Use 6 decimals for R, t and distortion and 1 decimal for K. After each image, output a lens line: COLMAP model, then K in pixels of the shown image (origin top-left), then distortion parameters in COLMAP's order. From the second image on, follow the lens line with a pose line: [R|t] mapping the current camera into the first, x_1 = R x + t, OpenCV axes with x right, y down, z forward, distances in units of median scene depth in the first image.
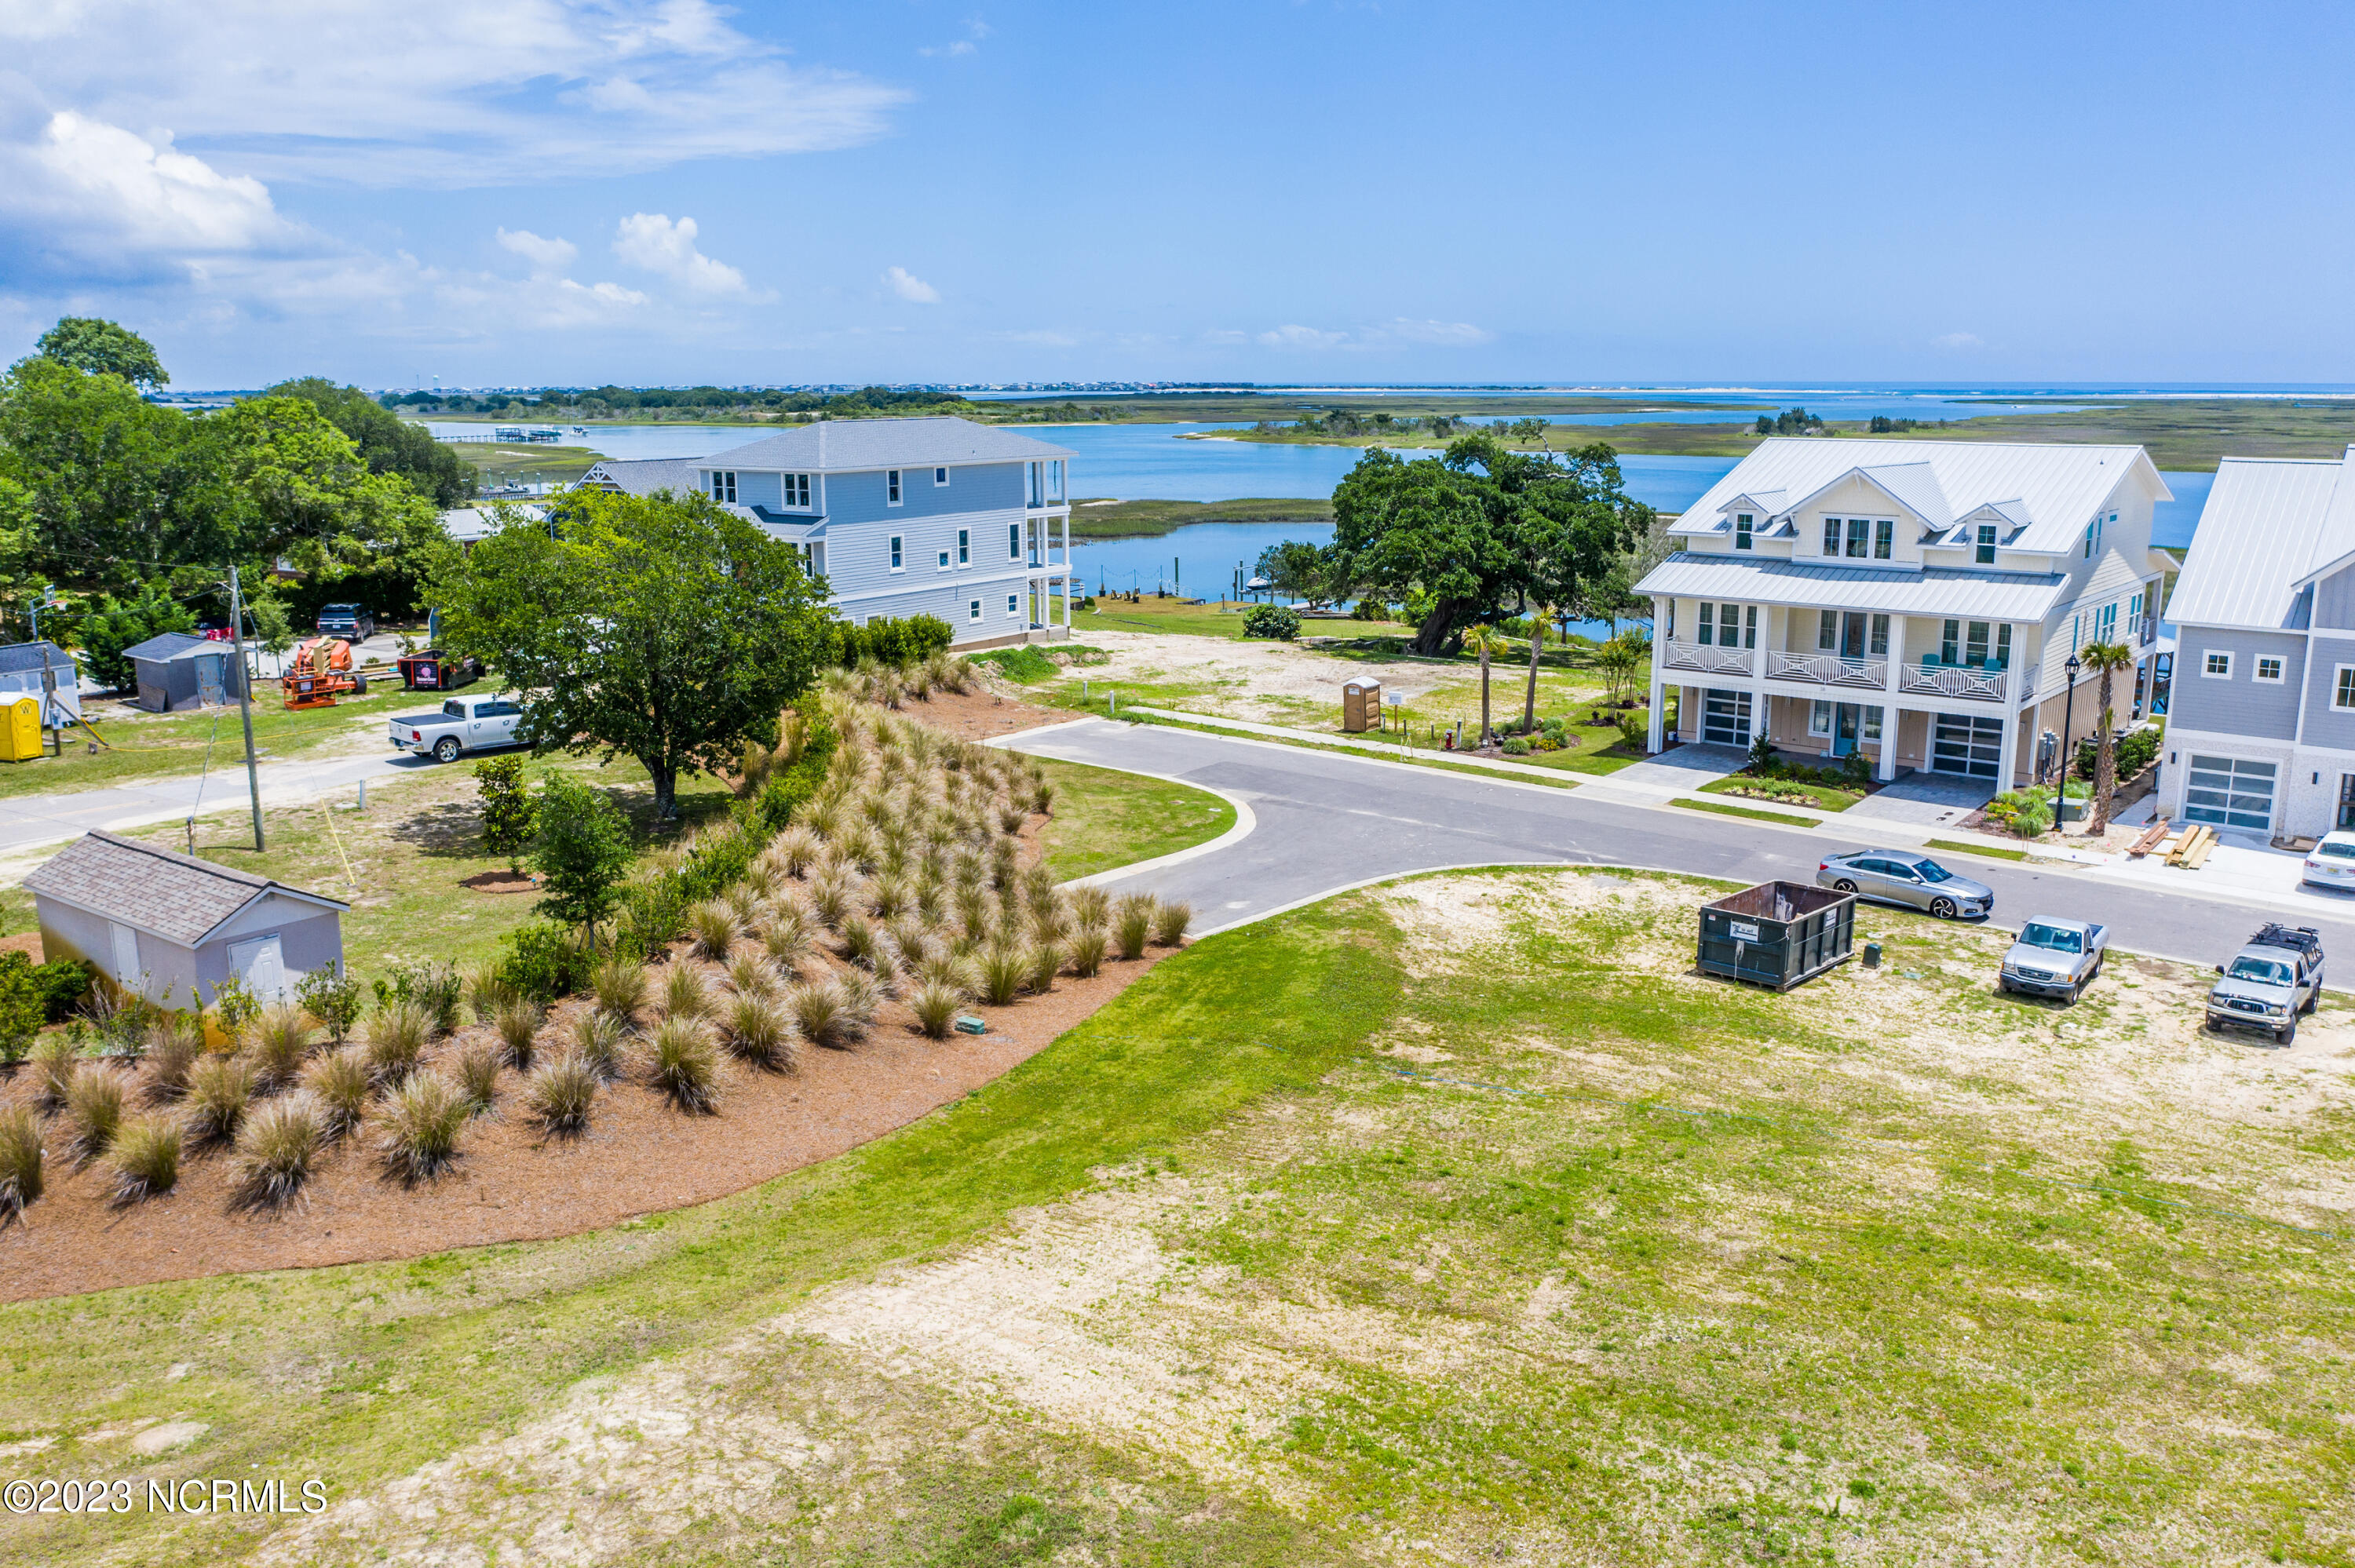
lens RADIAL K [[1845.6, 0, 1177.5], [0, 1845.6, 784.0], [0, 0, 1]] dist [-0.030157, -0.000331]
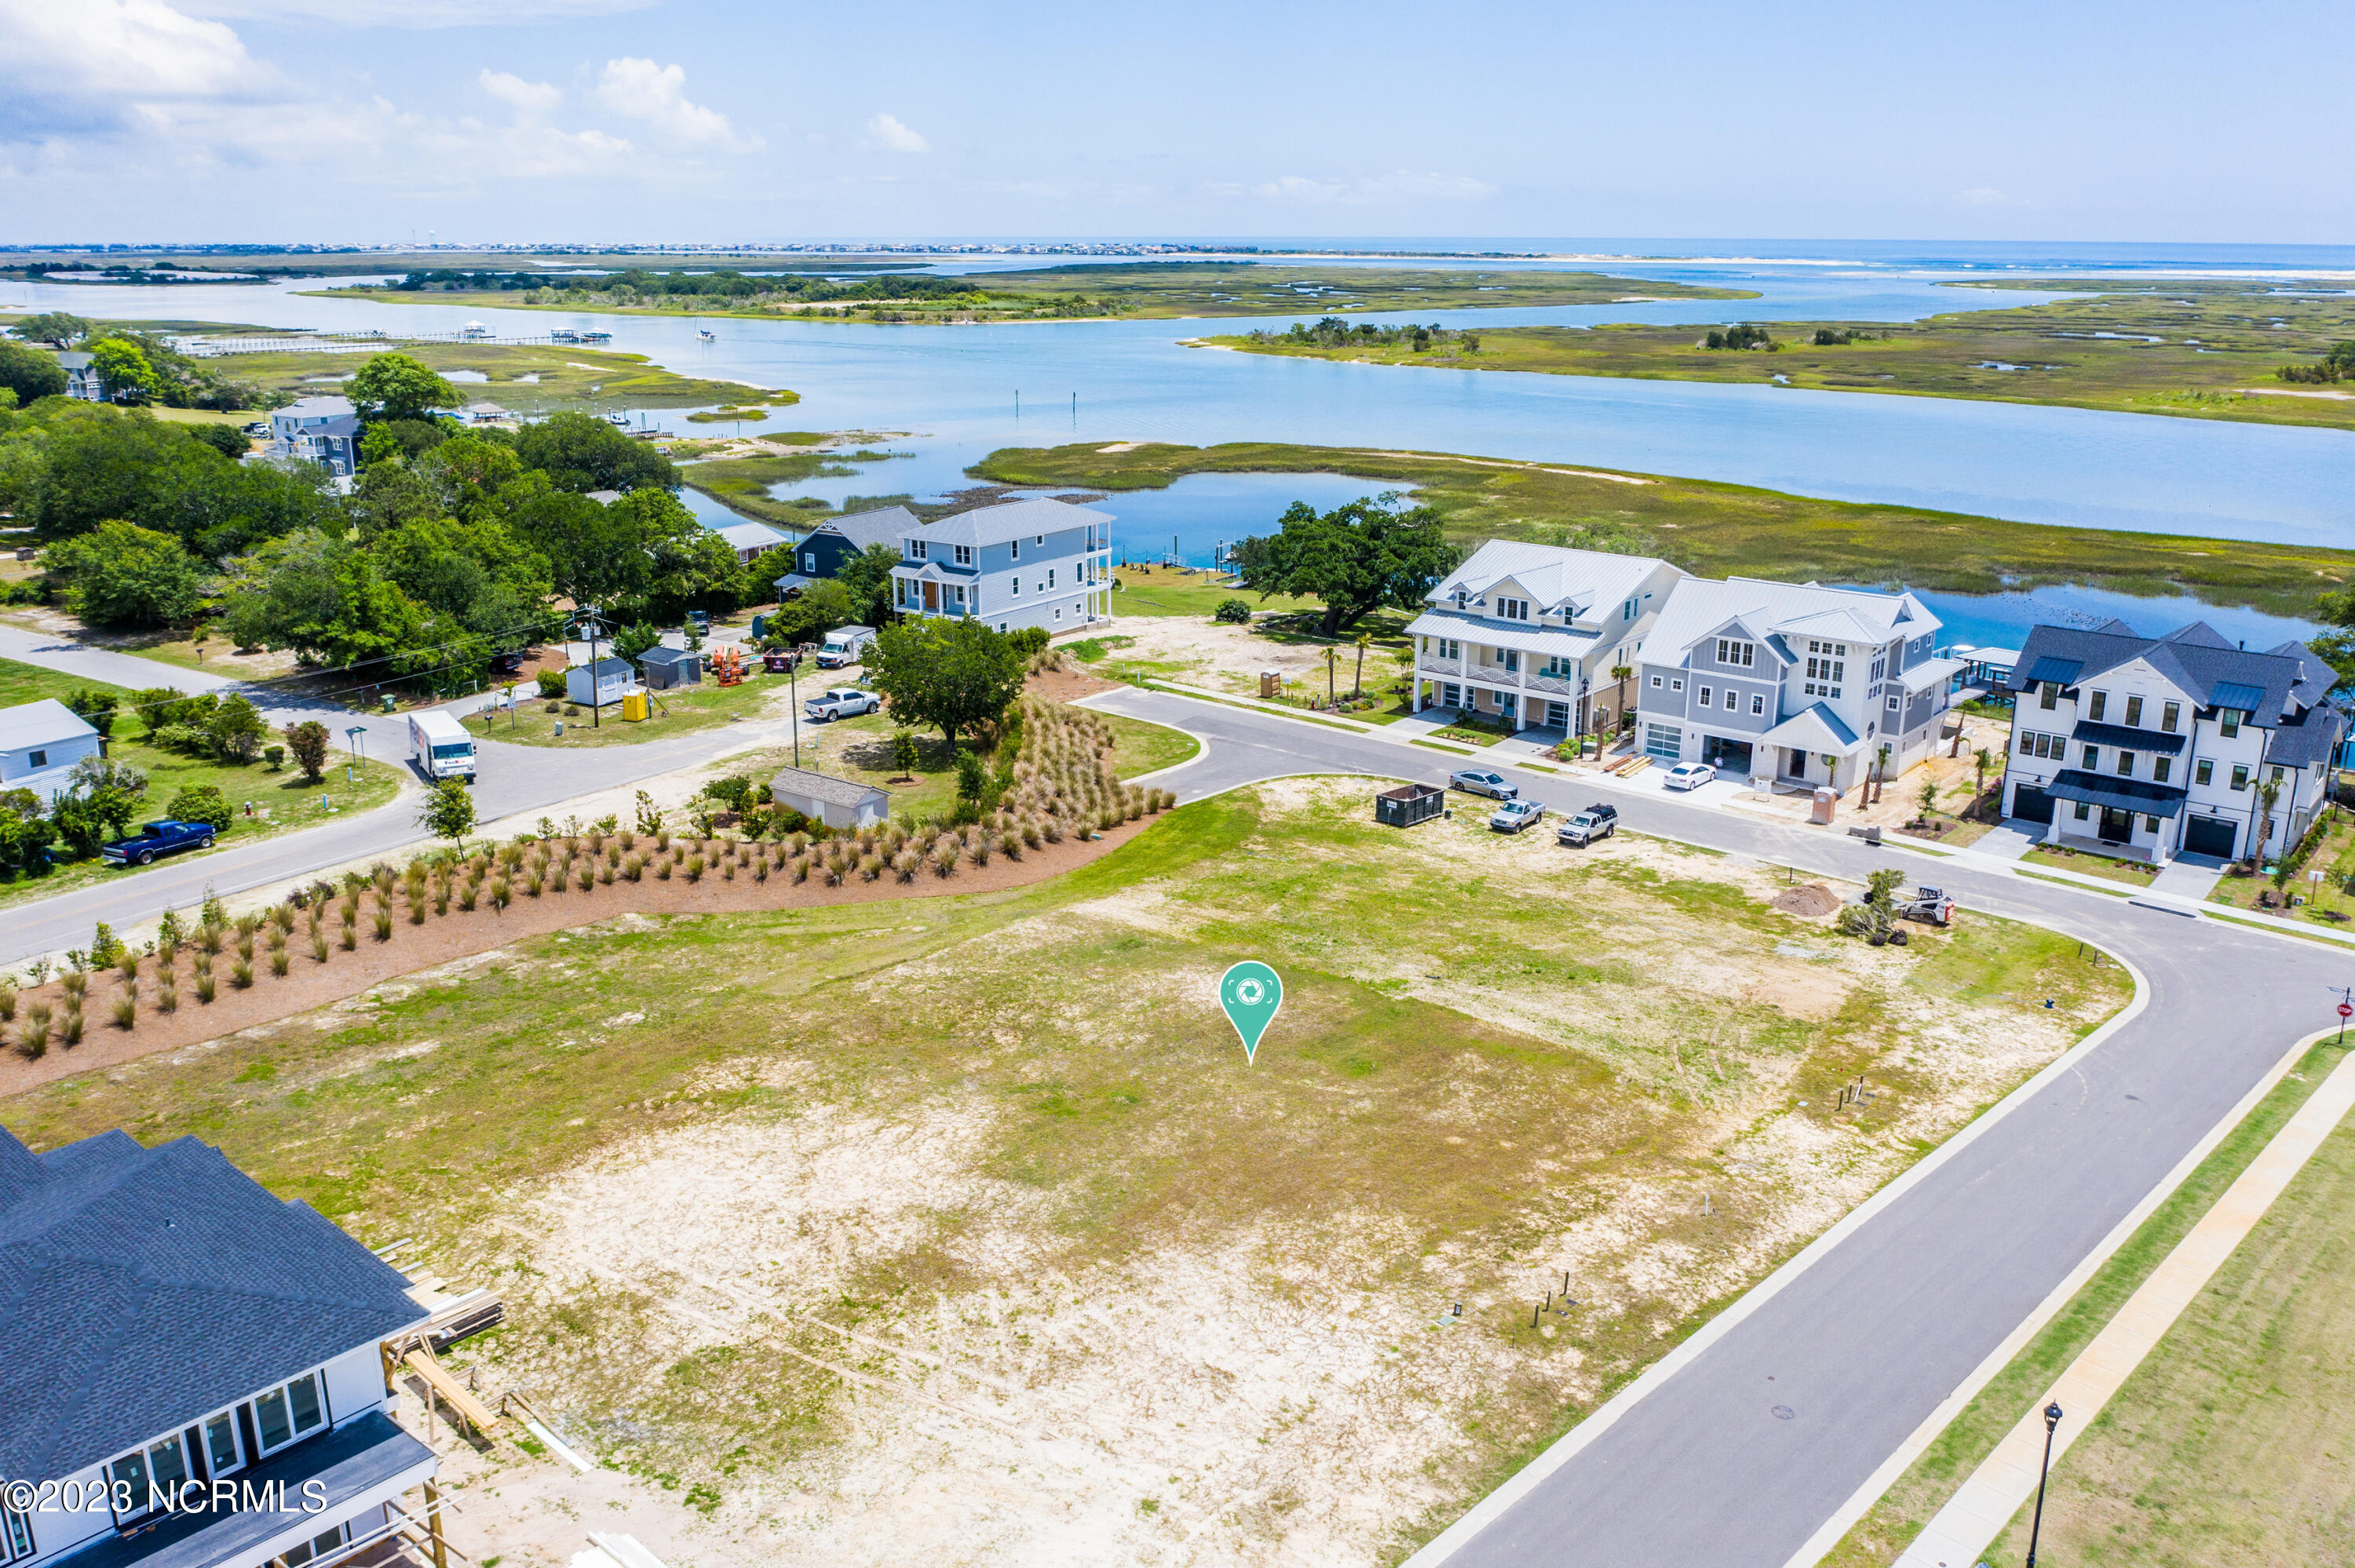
lens RADIAL K [[1858.9, 0, 1177.5], [0, 1858.9, 784.0], [0, 0, 1]] dist [-0.028666, 0.000627]
pose [[0.999981, 0.006204, -0.000368, 0.007424], [-0.006160, 0.997234, 0.074066, -0.109132], [0.000826, -0.074062, 0.997253, -1.247517]]
